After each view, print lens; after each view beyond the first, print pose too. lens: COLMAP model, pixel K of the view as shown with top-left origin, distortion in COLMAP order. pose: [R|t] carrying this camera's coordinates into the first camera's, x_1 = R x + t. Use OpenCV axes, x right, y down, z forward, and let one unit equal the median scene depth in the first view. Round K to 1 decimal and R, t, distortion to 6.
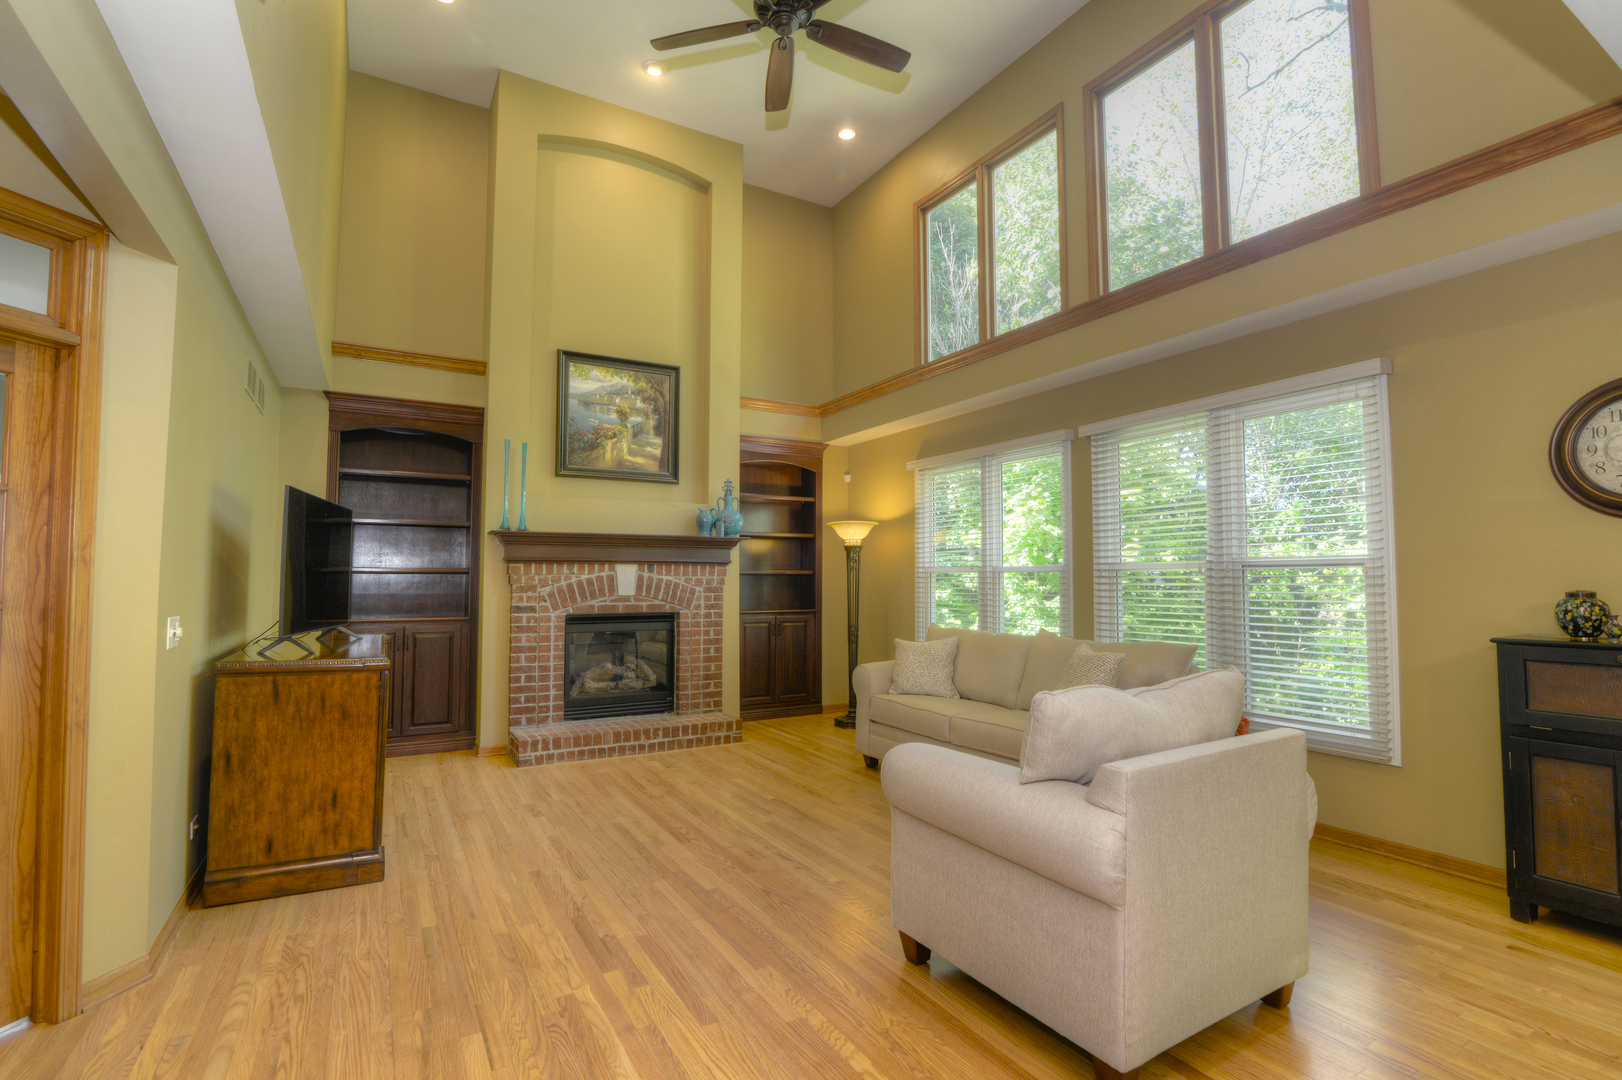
lens RADIAL K [[743.3, 0, 804.9], [0, 743.3, 534.6], [0, 0, 1]] dist [-0.019233, -0.000863]
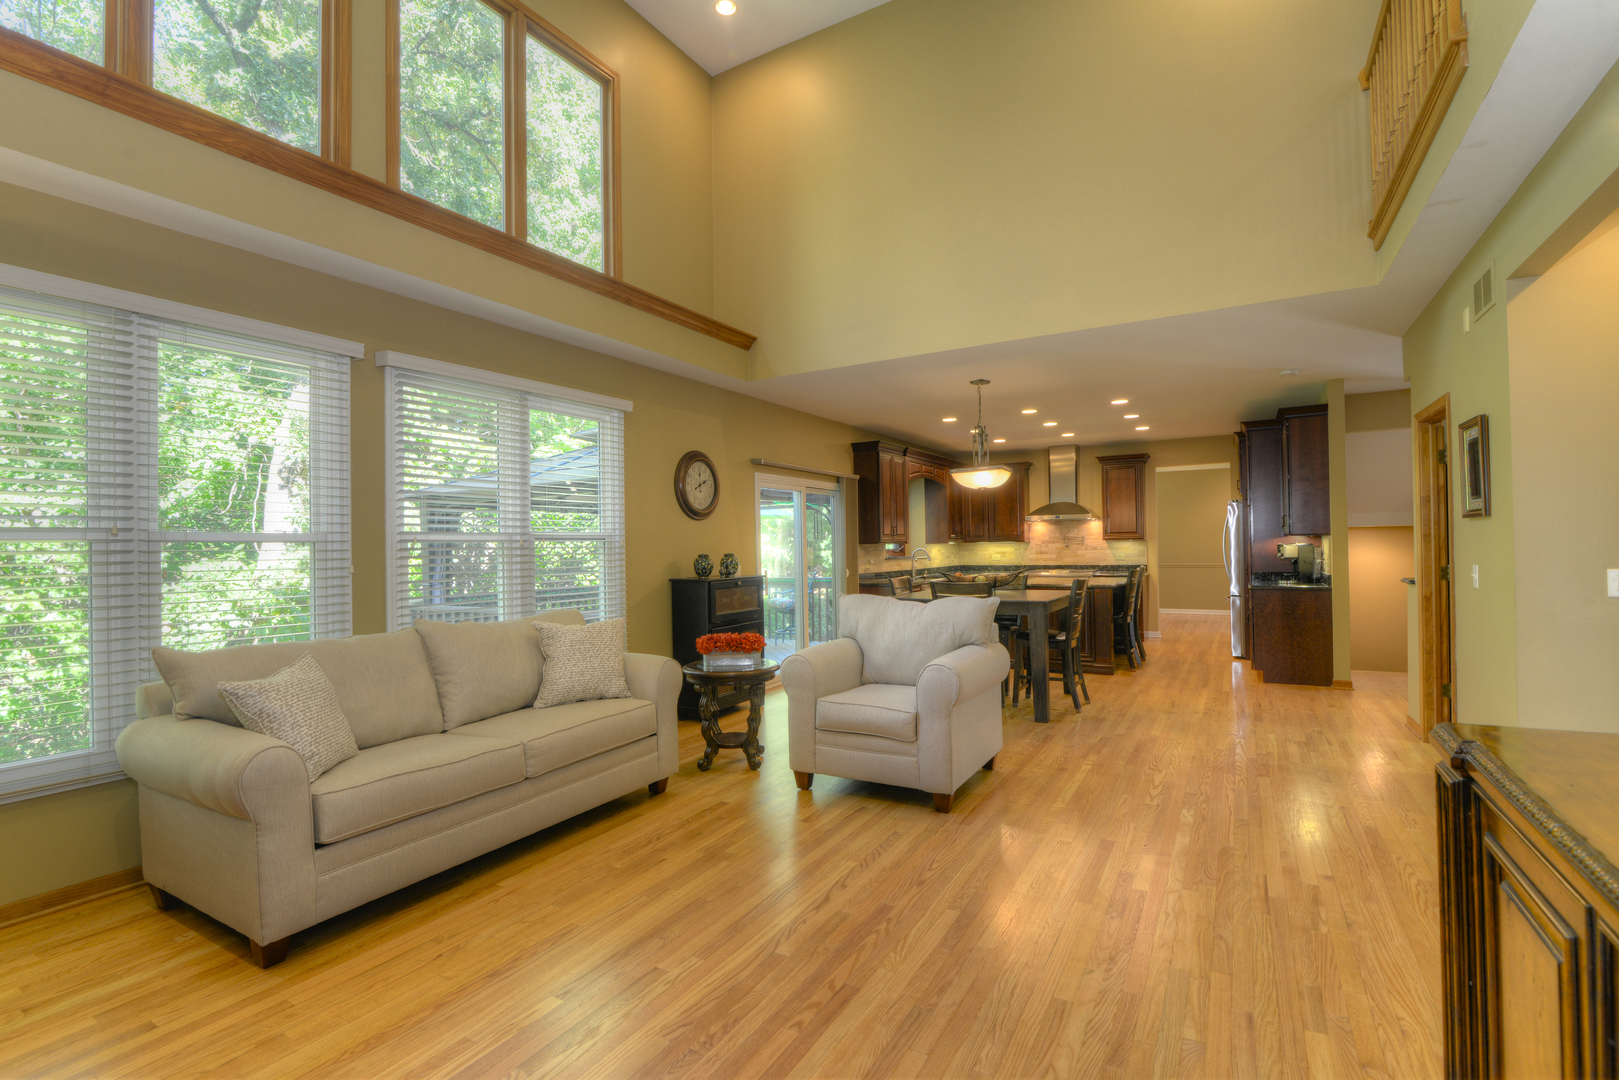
lens RADIAL K [[742.0, 0, 811.4], [0, 742.0, 548.1], [0, 0, 1]] dist [-0.019233, -0.000863]
pose [[-0.495365, 0.006961, 0.868657, -0.419159], [-0.035603, 0.998965, -0.028308, 0.052596], [-0.867955, -0.044950, -0.494604, 0.849749]]
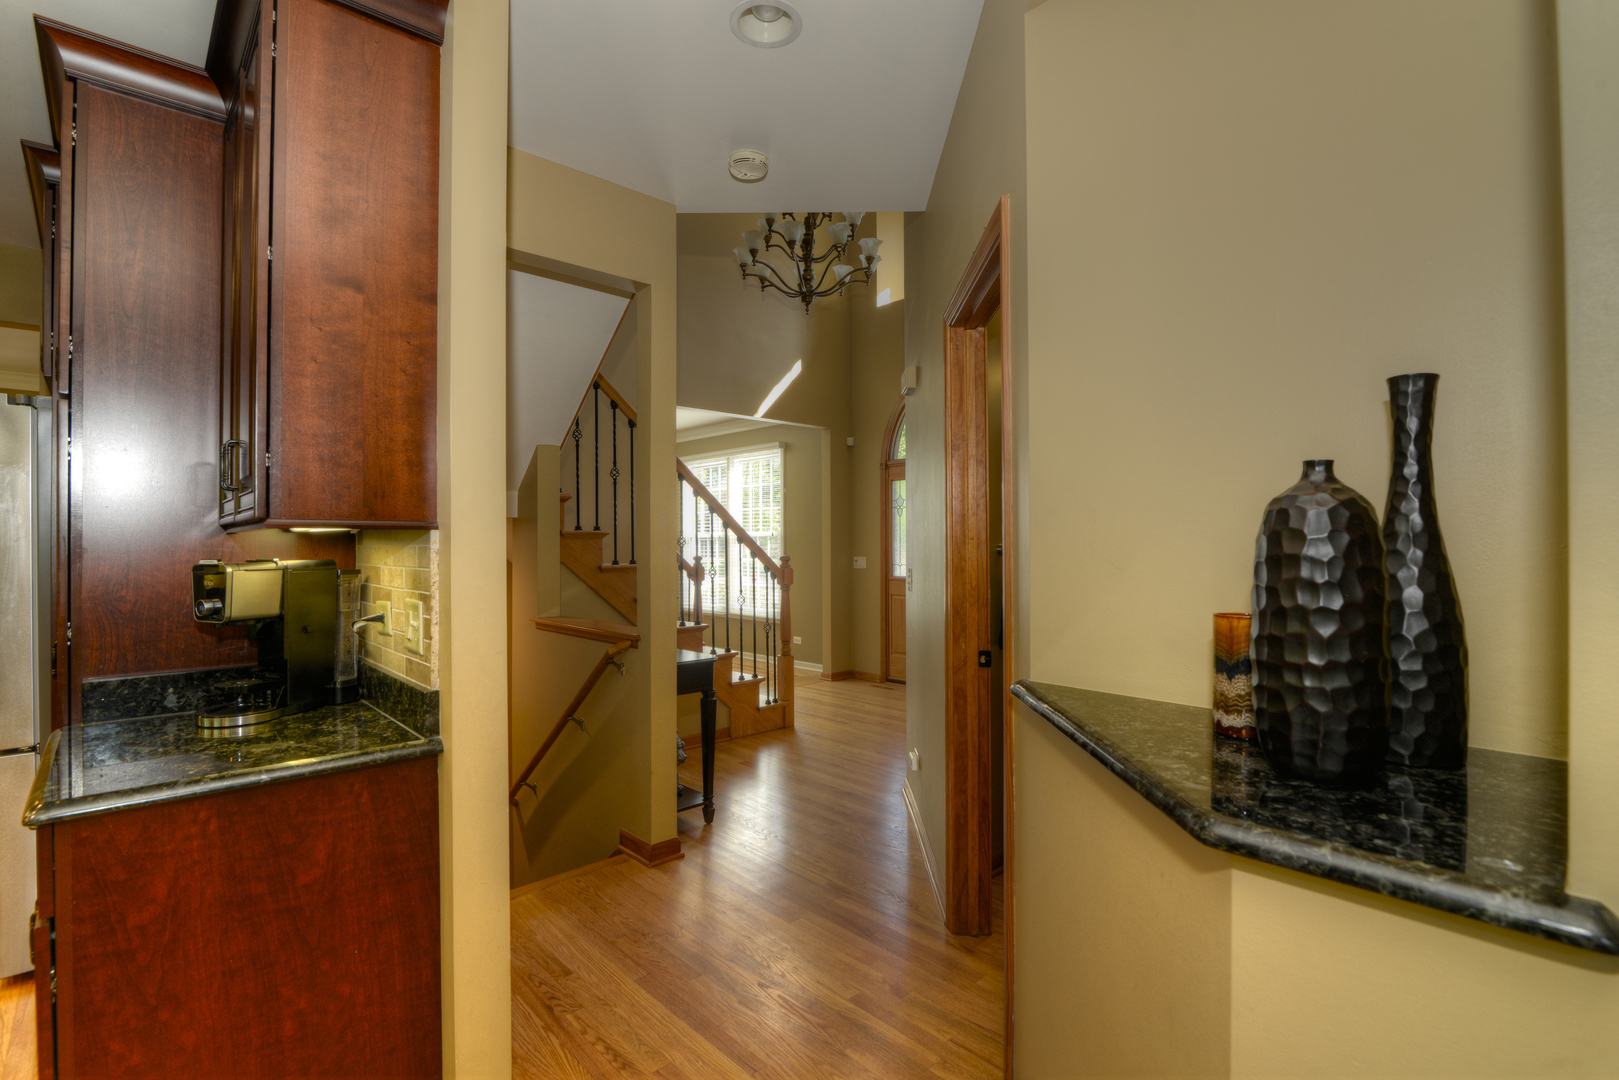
lens RADIAL K [[742.0, 0, 799.9], [0, 742.0, 536.2], [0, 0, 1]] dist [-0.019233, -0.000863]
pose [[-0.973084, -0.001477, -0.230445, 0.087700], [0.014205, 0.997694, -0.066377, -0.003649], [0.230011, -0.067863, -0.970819, -0.080483]]
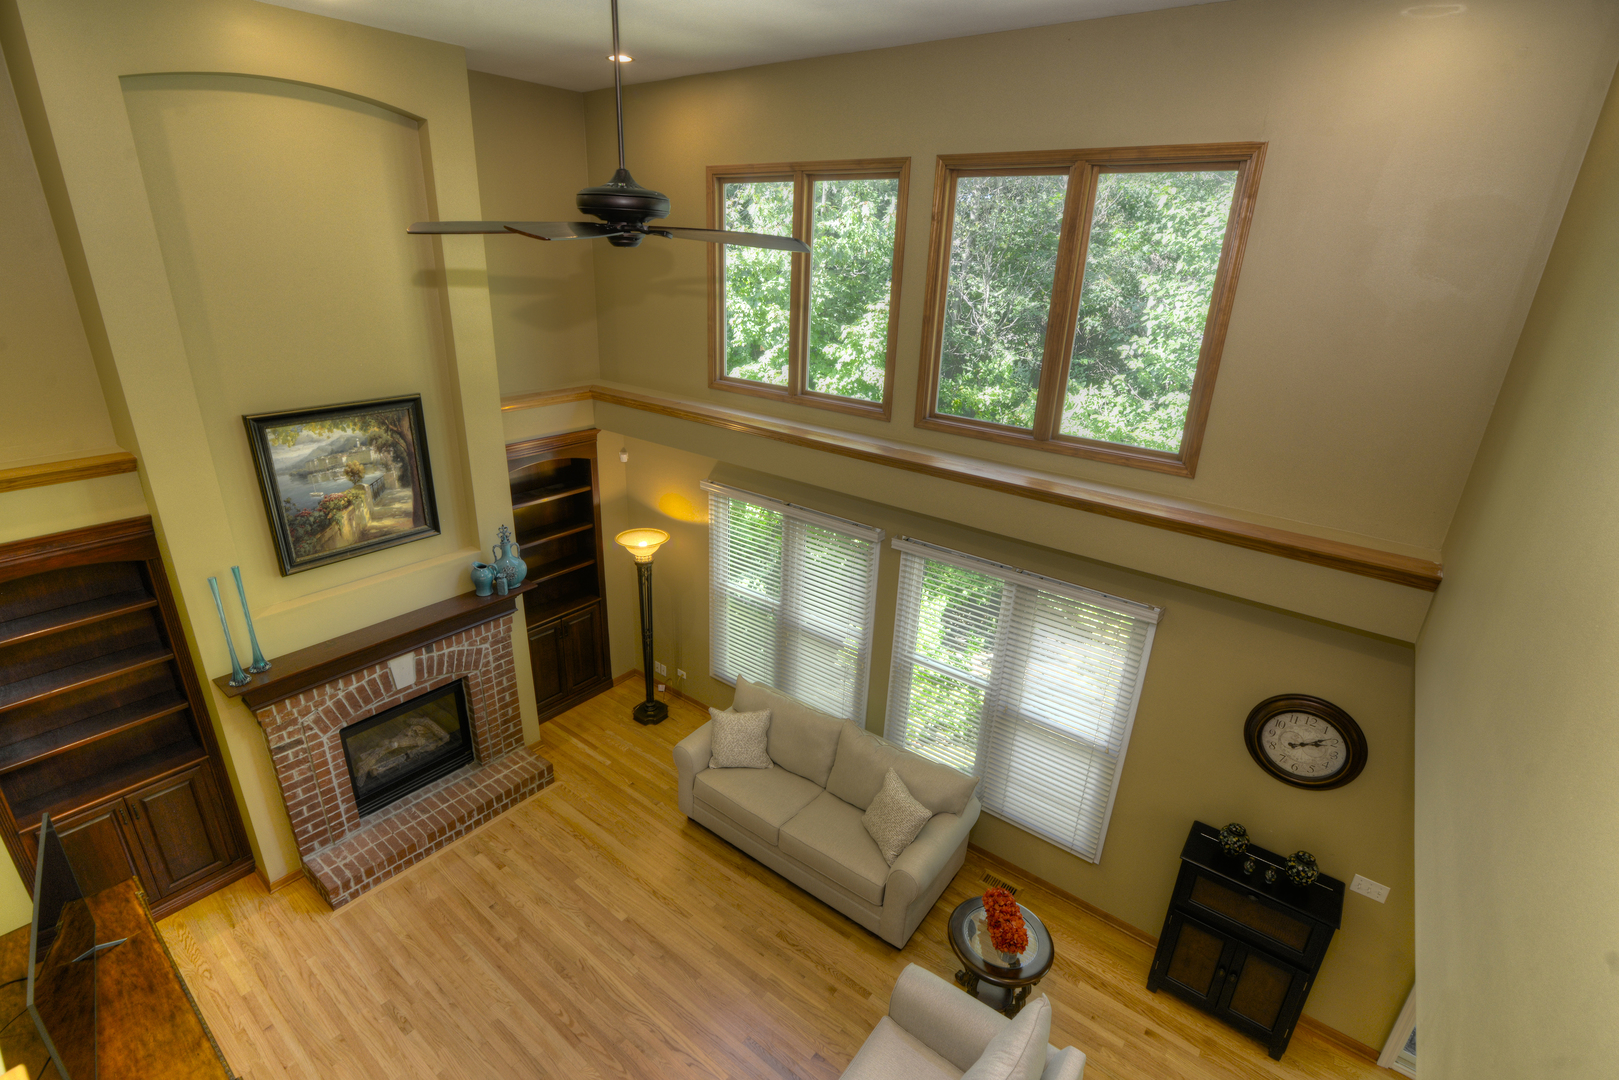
lens RADIAL K [[742.0, 0, 804.2], [0, 742.0, 537.6], [0, 0, 1]] dist [-0.019233, -0.000863]
pose [[0.925442, -0.106943, 0.363485, -0.104166], [-0.056761, 0.909383, 0.412068, -0.489089], [-0.374615, -0.401977, 0.835511, 0.156443]]
